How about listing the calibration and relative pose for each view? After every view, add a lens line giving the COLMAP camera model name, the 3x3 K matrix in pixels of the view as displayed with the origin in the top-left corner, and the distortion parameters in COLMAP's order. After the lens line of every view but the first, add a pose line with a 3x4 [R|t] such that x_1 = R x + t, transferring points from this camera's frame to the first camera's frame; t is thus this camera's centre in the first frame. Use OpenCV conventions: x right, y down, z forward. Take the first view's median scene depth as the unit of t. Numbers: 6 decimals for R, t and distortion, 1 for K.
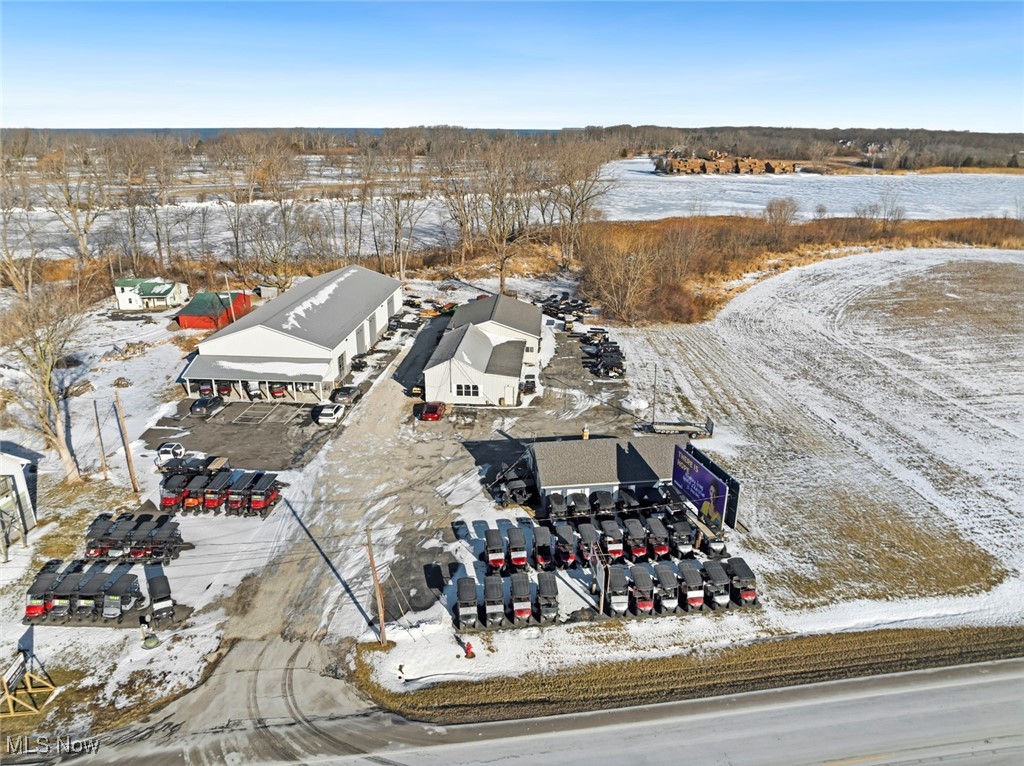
lens RADIAL K [[722.6, 0, 515.4], [0, 722.6, 377.6], [0, 0, 1]] dist [-0.043434, 0.010244]
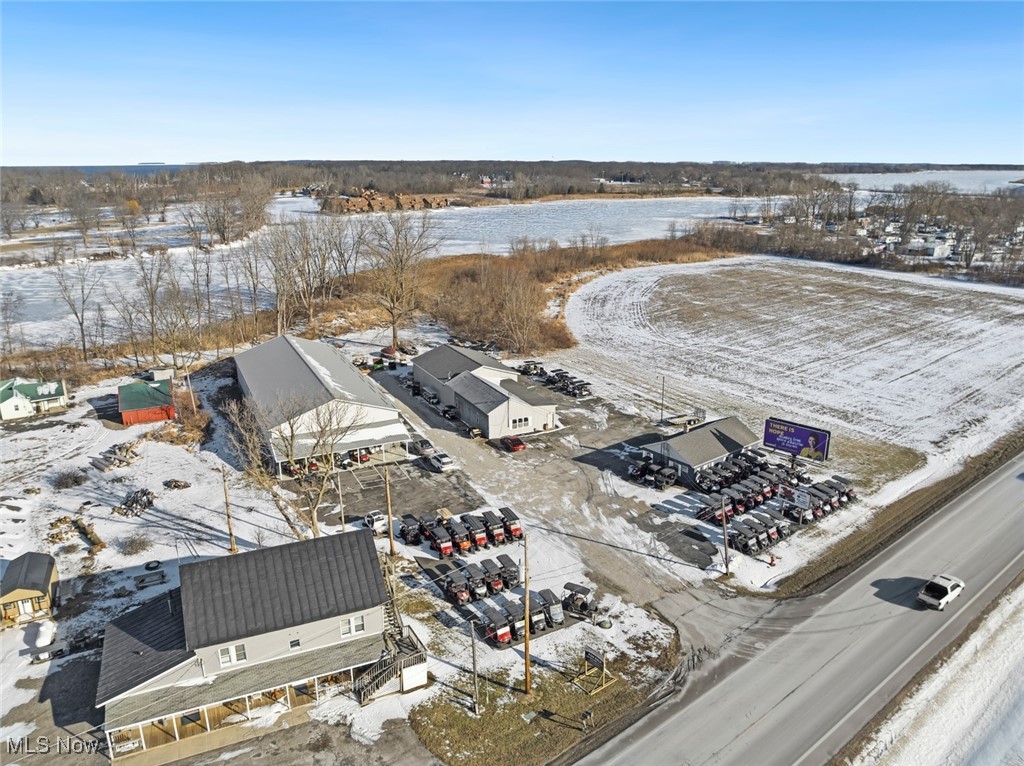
lens RADIAL K [[728.1, 0, 514.8], [0, 728.1, 379.9], [0, 0, 1]] dist [-0.031475, -0.004474]
pose [[0.862353, -0.153590, 0.482449, -0.687318], [0.172642, 0.984972, 0.004983, -0.064777], [-0.475964, 0.078994, 0.875910, -0.084531]]
